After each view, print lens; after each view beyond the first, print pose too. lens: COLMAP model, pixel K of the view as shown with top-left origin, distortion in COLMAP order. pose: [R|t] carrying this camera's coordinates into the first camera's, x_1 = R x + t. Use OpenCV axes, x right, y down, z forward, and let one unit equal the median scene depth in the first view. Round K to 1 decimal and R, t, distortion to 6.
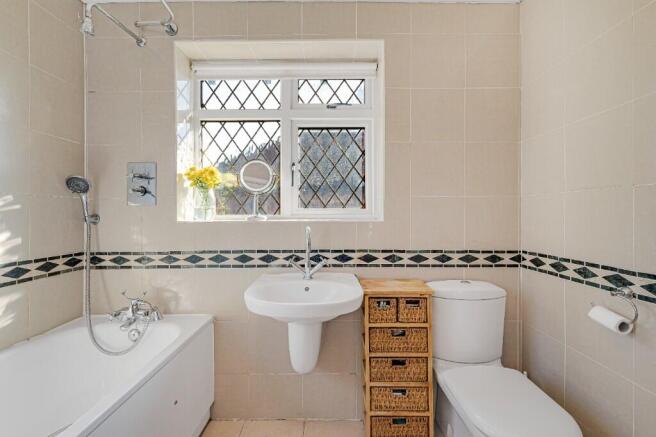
lens RADIAL K [[300.0, 0, 327.3], [0, 300.0, 215.1], [0, 0, 1]] dist [0.002649, 0.000472]
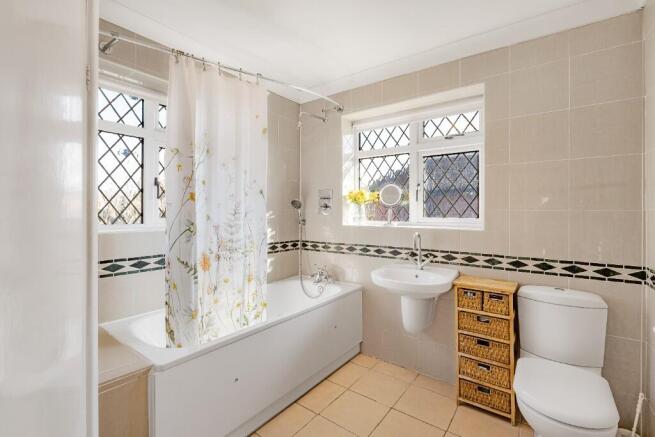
lens RADIAL K [[299.6, 0, 327.3], [0, 299.6, 215.6], [0, 0, 1]] dist [0.002649, 0.000472]
pose [[0.804661, 0.014195, -0.593564, 0.398367], [-0.010167, 0.999897, 0.010130, -0.045270], [0.593647, -0.002117, 0.804723, -0.358223]]
